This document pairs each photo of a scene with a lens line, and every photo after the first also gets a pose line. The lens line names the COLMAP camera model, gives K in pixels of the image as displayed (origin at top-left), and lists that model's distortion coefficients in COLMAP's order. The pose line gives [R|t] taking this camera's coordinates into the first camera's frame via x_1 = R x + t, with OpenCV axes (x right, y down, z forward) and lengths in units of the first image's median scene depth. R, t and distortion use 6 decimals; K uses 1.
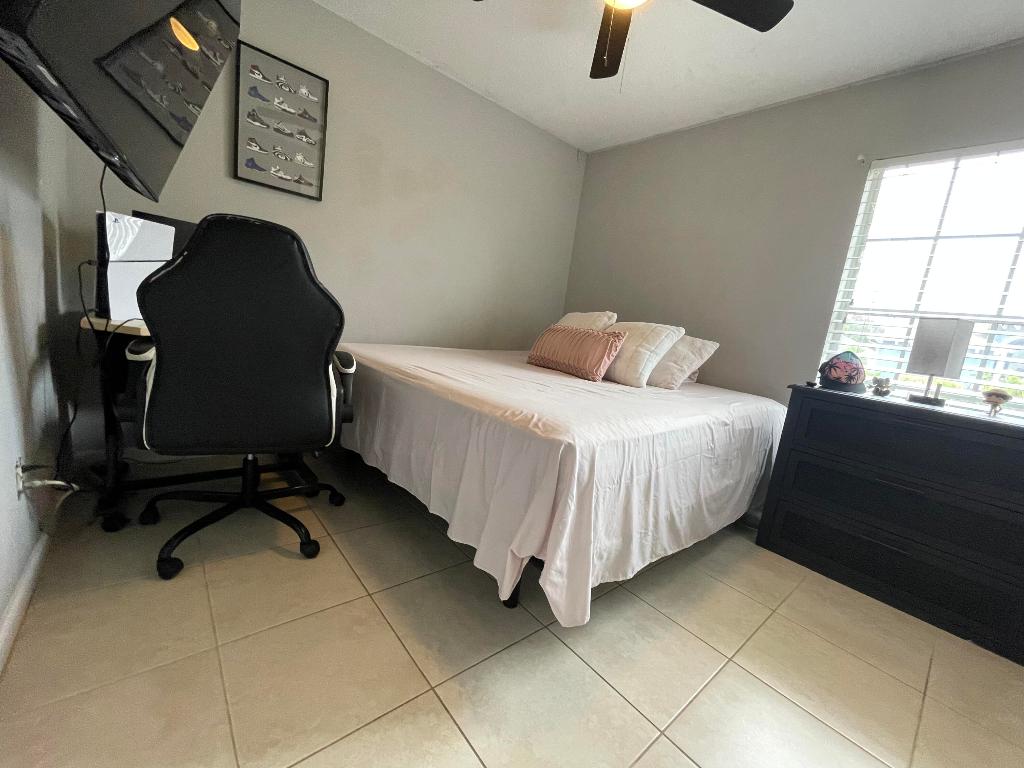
lens RADIAL K [[413.3, 0, 514.1], [0, 413.3, 387.2], [0, 0, 1]] dist [-0.007487, -0.000227]
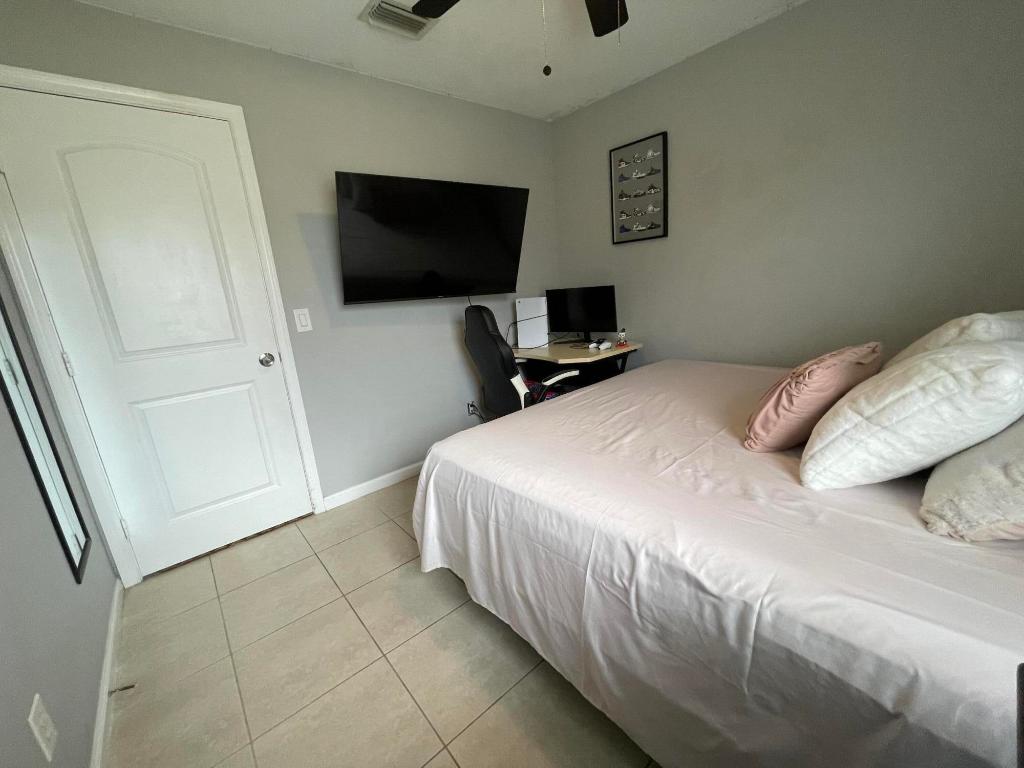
lens RADIAL K [[413.3, 0, 514.1], [0, 413.3, 387.2], [0, 0, 1]] dist [-0.007487, -0.000227]
pose [[0.001337, 0.118980, -0.992896, 0.834082], [-0.082437, 0.989530, 0.118465, -0.151515], [0.996595, 0.081693, 0.011131, 0.673603]]
